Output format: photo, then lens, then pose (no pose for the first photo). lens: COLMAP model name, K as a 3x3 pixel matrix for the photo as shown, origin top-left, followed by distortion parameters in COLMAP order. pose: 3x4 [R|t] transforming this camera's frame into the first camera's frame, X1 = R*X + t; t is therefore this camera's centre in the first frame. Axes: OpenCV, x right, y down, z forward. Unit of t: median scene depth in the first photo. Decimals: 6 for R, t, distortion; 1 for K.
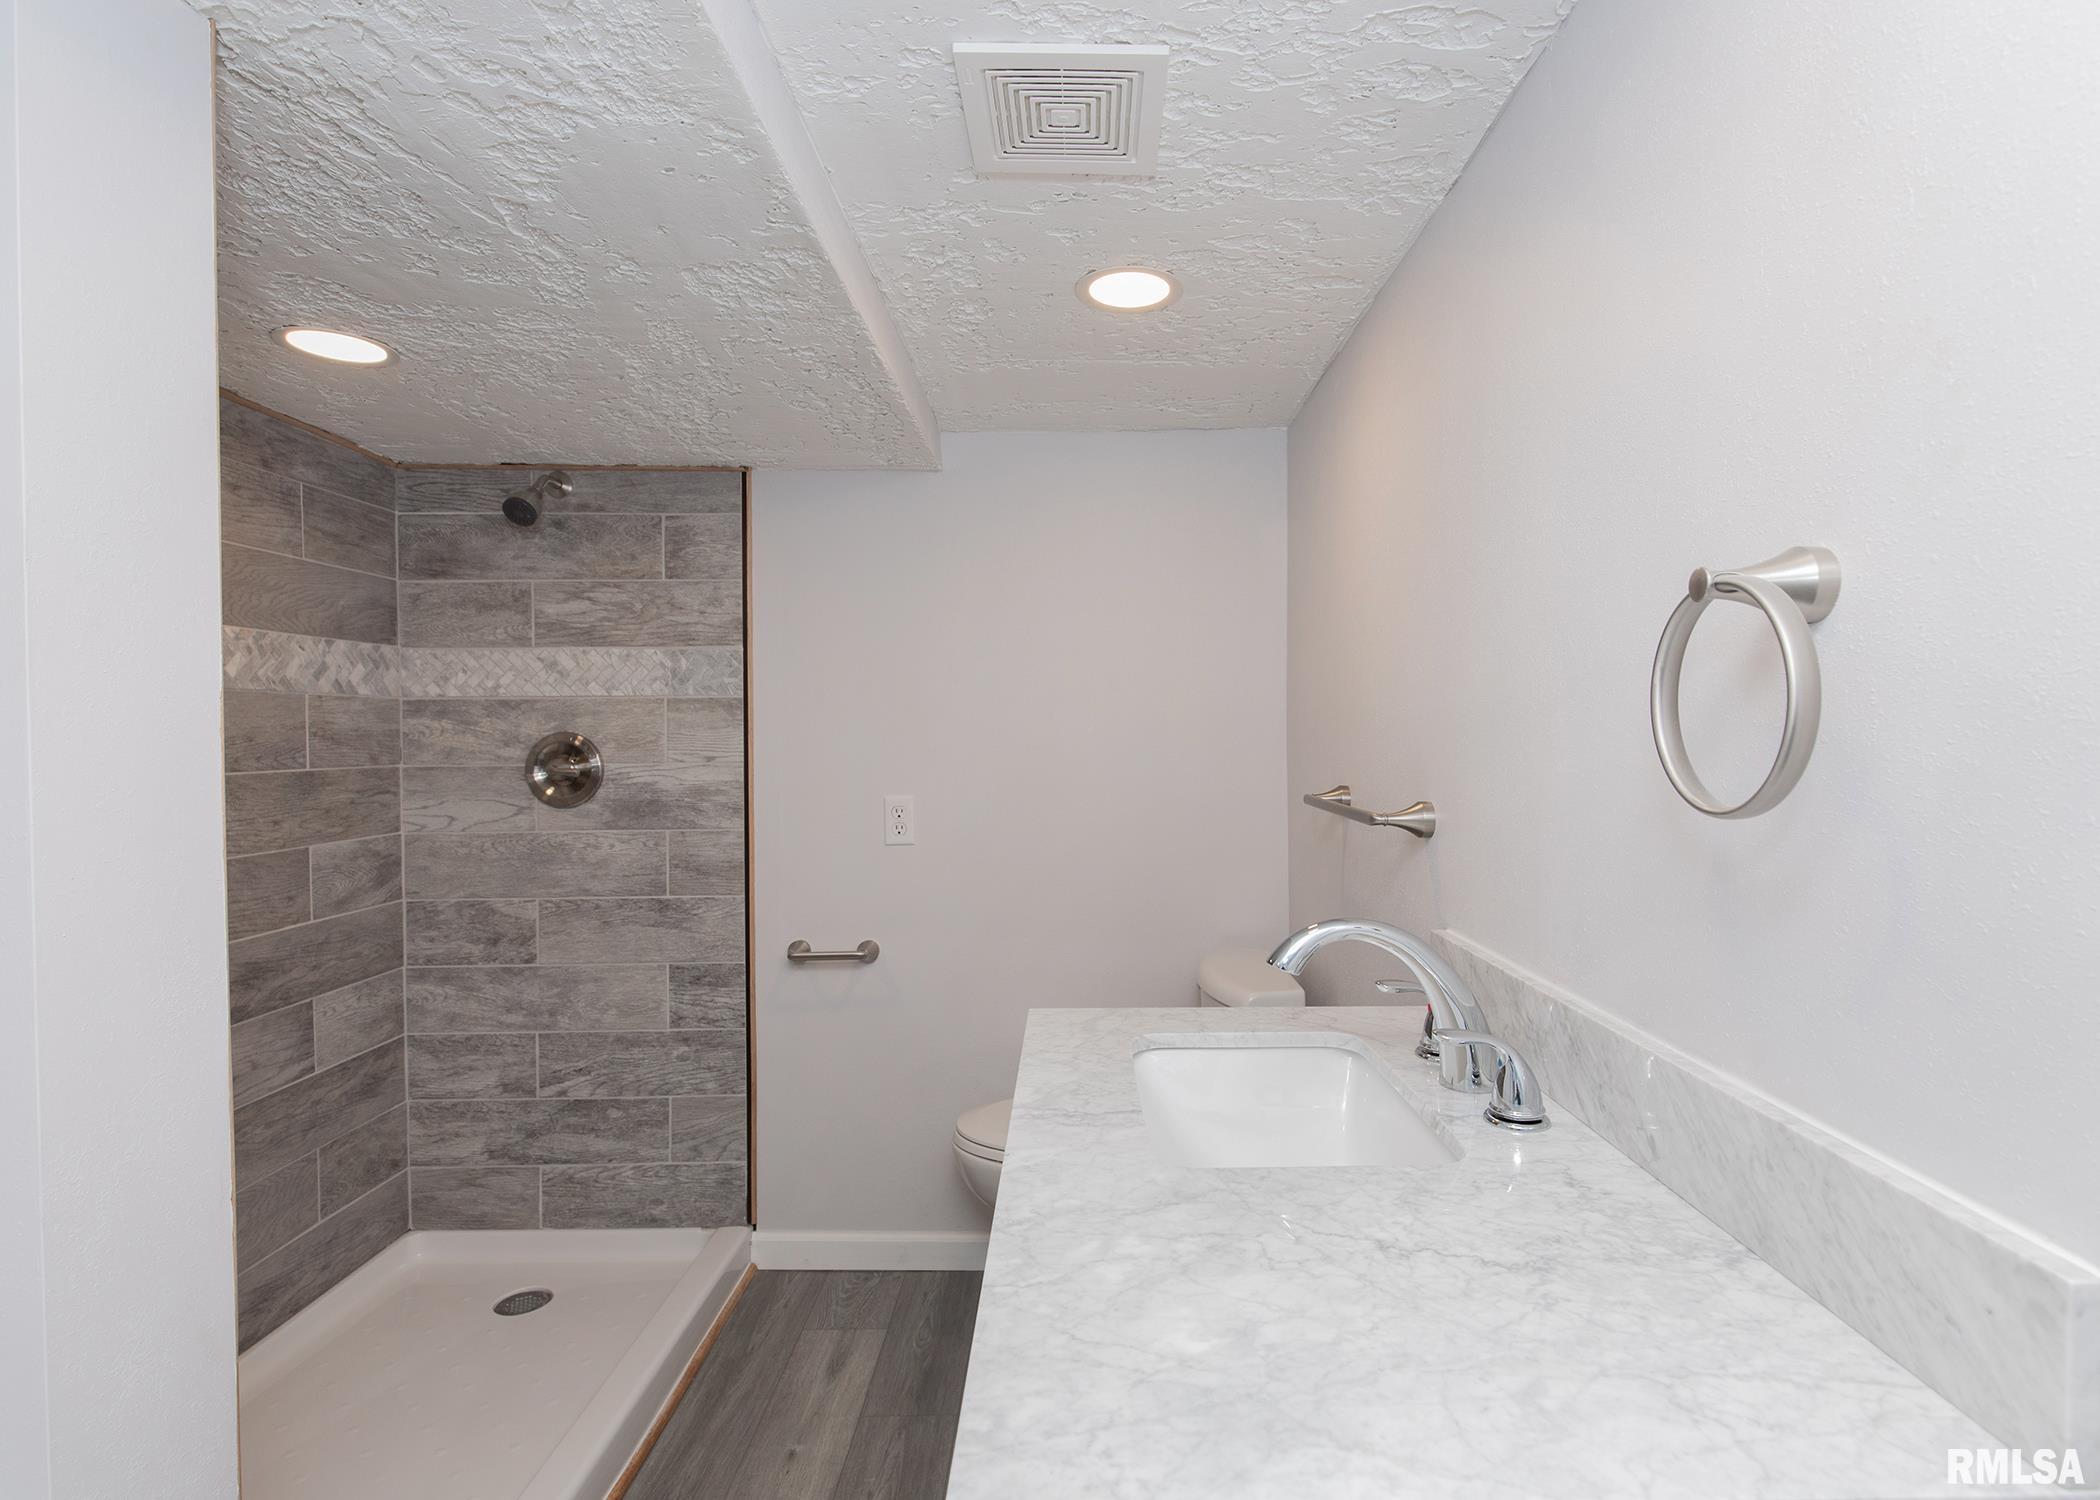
lens RADIAL K [[1069.2, 0, 1052.1], [0, 1069.2, 742.0], [0, 0, 1]] dist [0.000664, 0.000039]
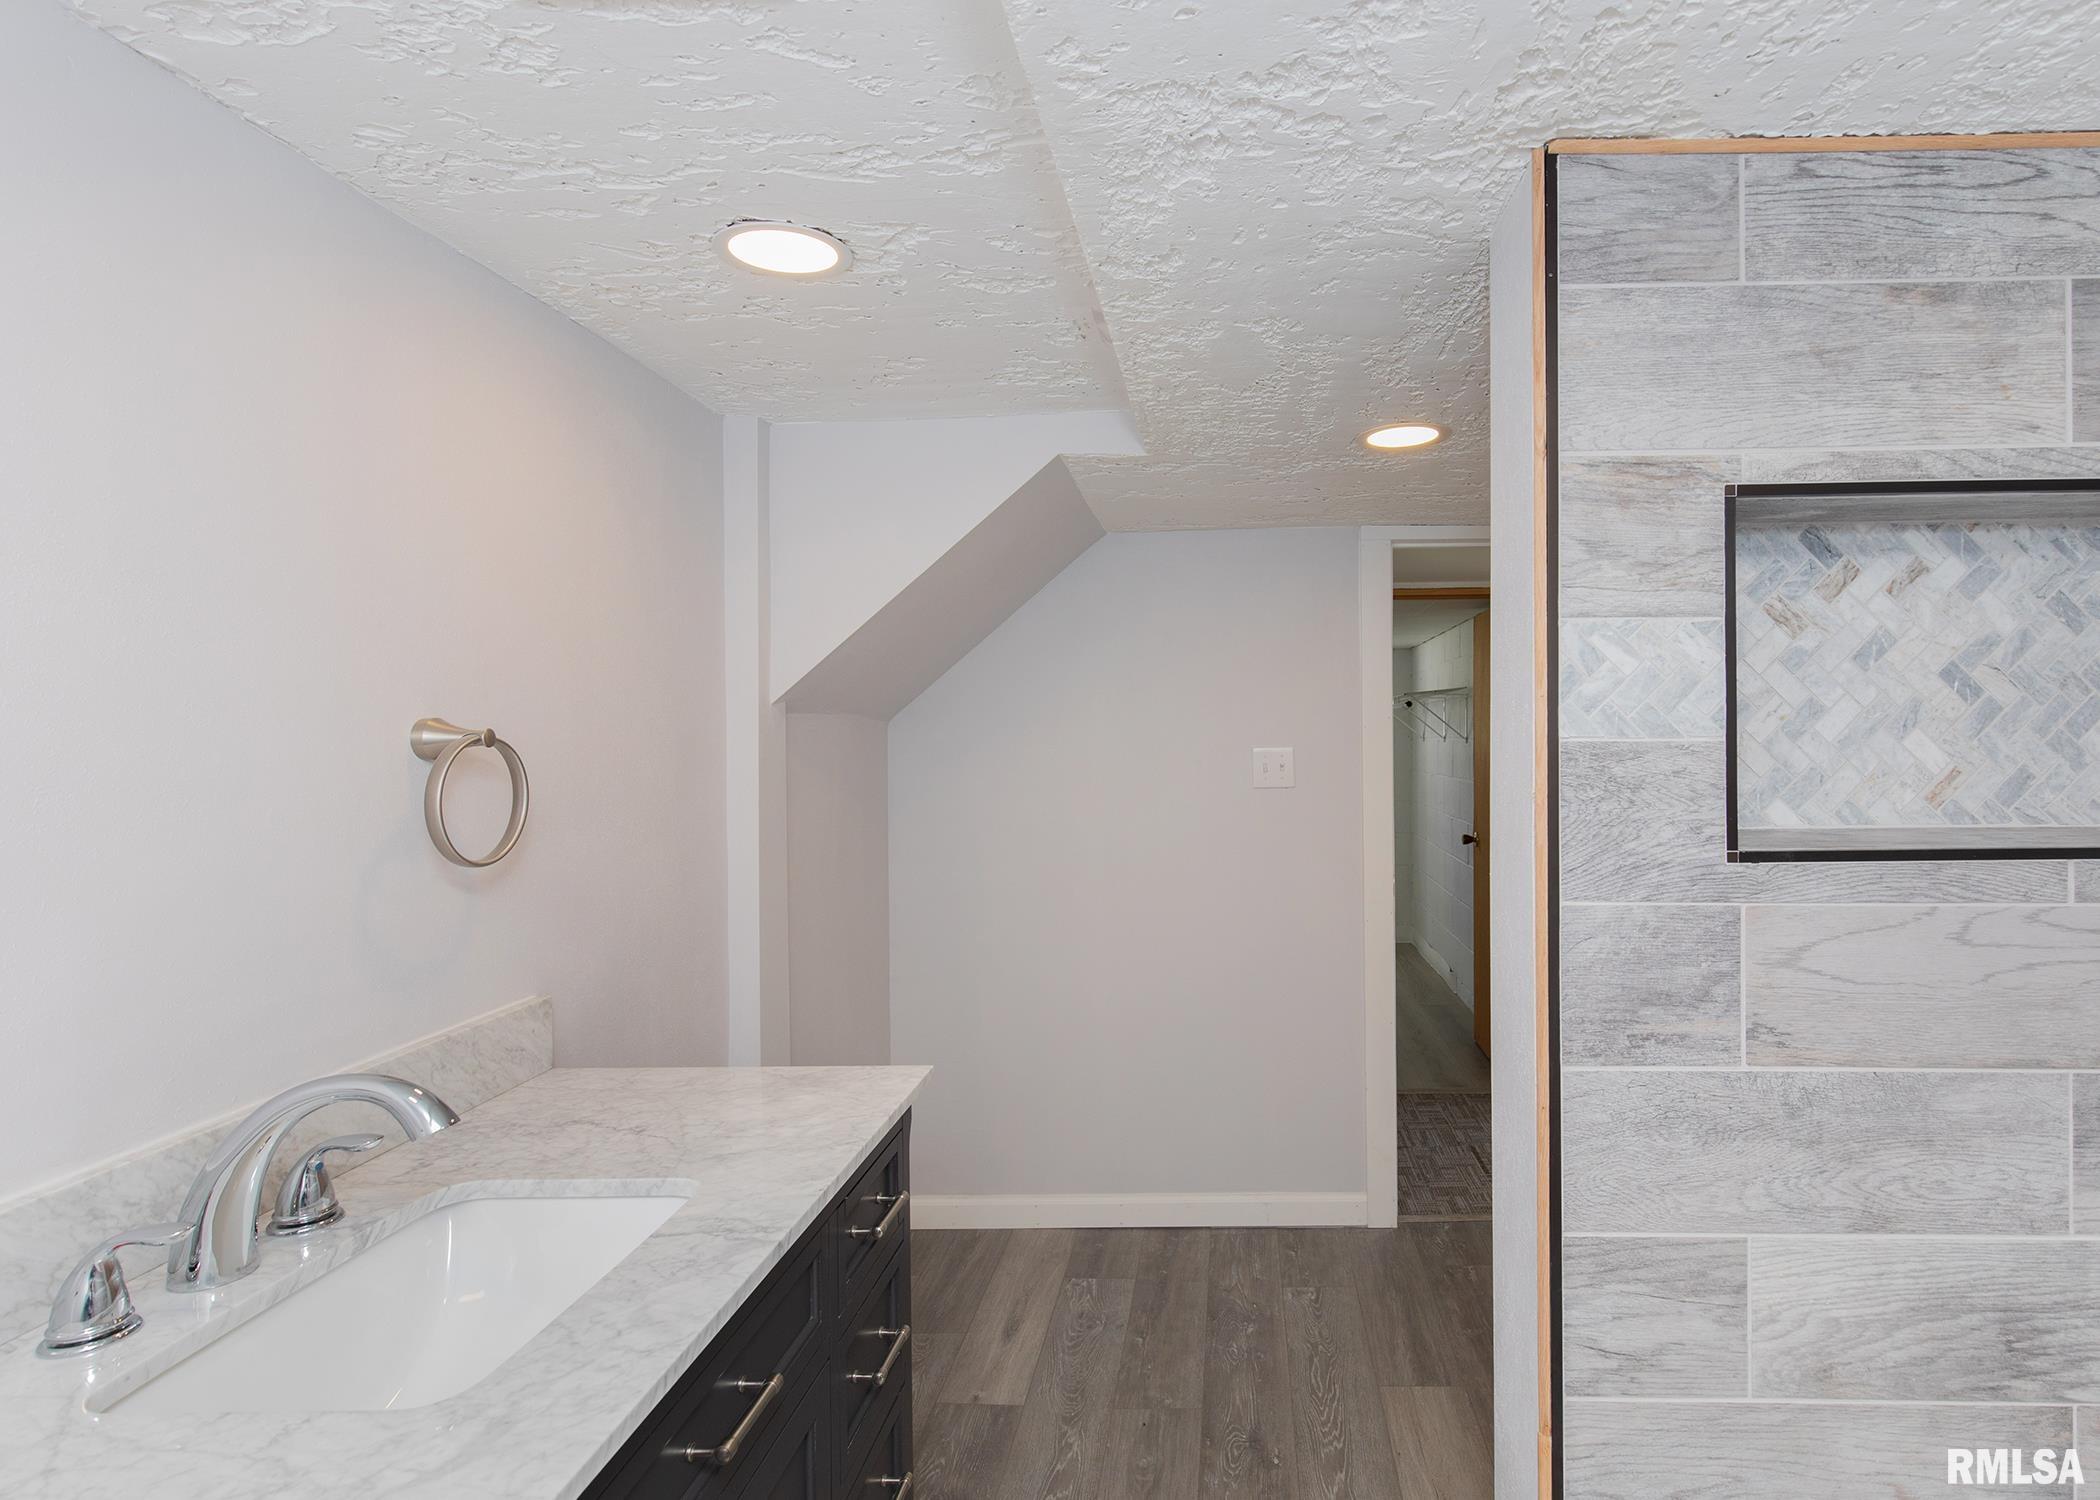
lens RADIAL K [[1069.2, 0, 1051.6], [0, 1069.2, 750.2], [0, 0, 1]] dist [0.000664, 0.000039]
pose [[-0.991263, 0.016847, 0.130823, -0.582809], [0.019726, 0.999590, 0.020742, -0.144587], [-0.130420, 0.023142, -0.991189, 2.730484]]
